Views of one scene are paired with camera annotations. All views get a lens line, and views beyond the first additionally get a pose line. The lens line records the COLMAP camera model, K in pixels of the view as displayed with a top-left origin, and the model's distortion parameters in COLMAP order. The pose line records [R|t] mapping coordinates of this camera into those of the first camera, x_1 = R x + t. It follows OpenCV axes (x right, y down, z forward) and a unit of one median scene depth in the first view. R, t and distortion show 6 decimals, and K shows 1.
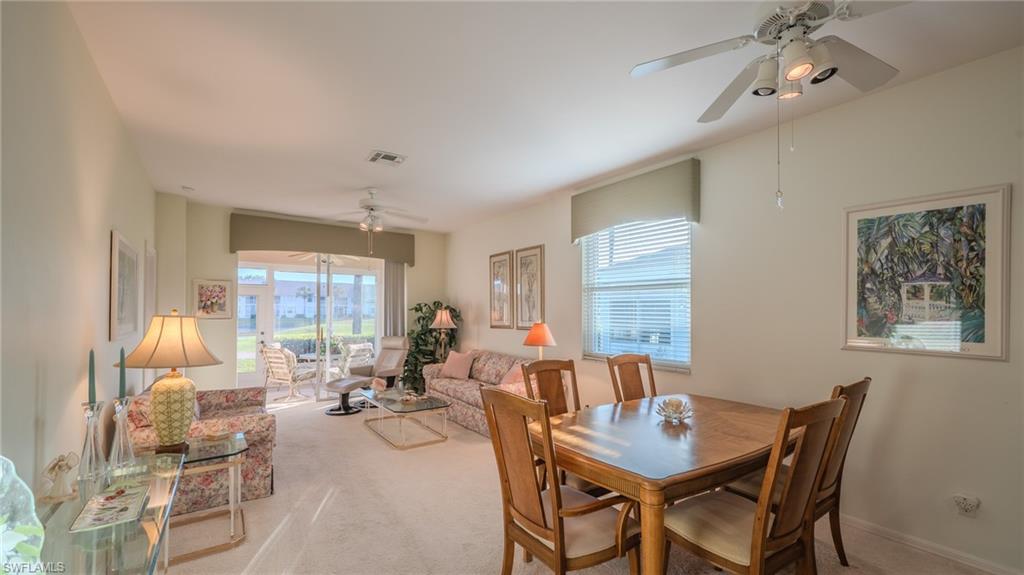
lens RADIAL K [[414.1, 0, 497.9], [0, 414.1, 299.7], [0, 0, 1]] dist [-0.000162, 0.000167]
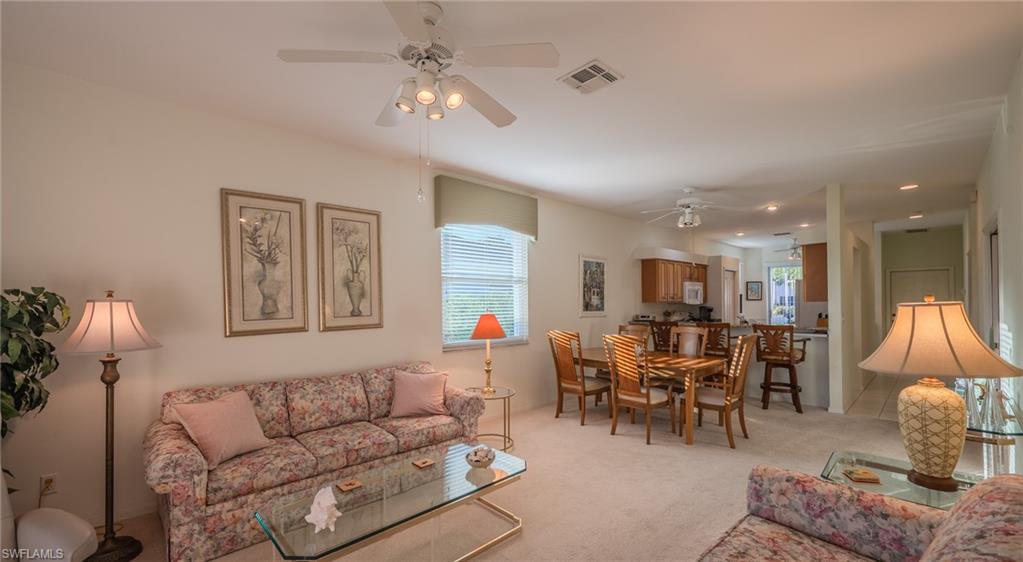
lens RADIAL K [[401.2, 0, 526.2], [0, 401.2, 301.4], [0, 0, 1]] dist [-0.000247, 0.000211]
pose [[-0.155460, -0.000407, 0.987842, -0.912739], [-0.020708, 0.999782, -0.002846, 0.033365], [-0.987625, -0.020899, -0.155435, 1.205814]]
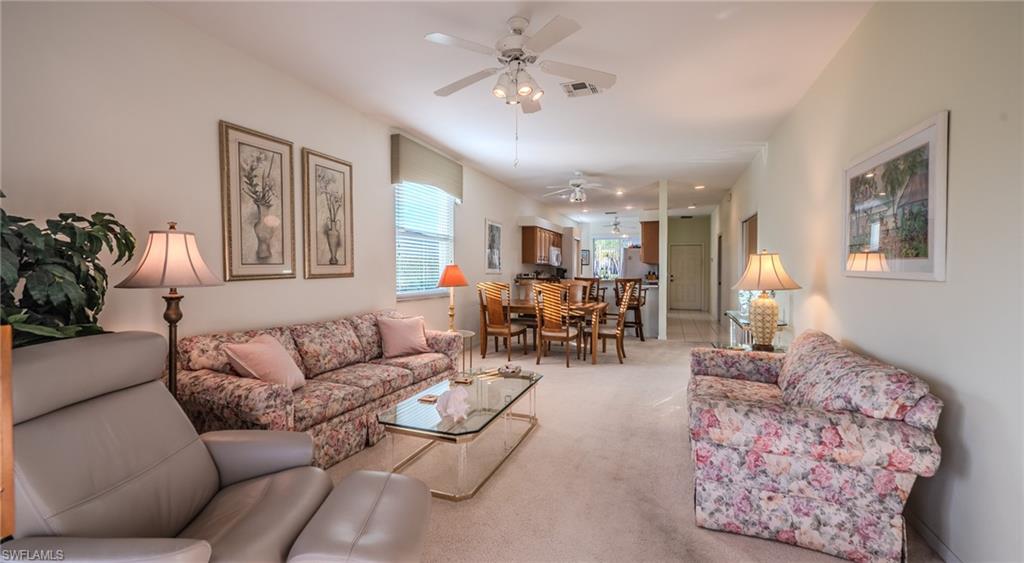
lens RADIAL K [[401.5, 0, 517.4], [0, 401.5, 278.2], [0, 0, 1]] dist [-0.000247, 0.000211]
pose [[-0.561243, -0.021735, 0.827365, -0.953990], [-0.027024, 0.999603, 0.007928, 0.088374], [-0.827210, -0.017909, -0.561608, 1.642772]]
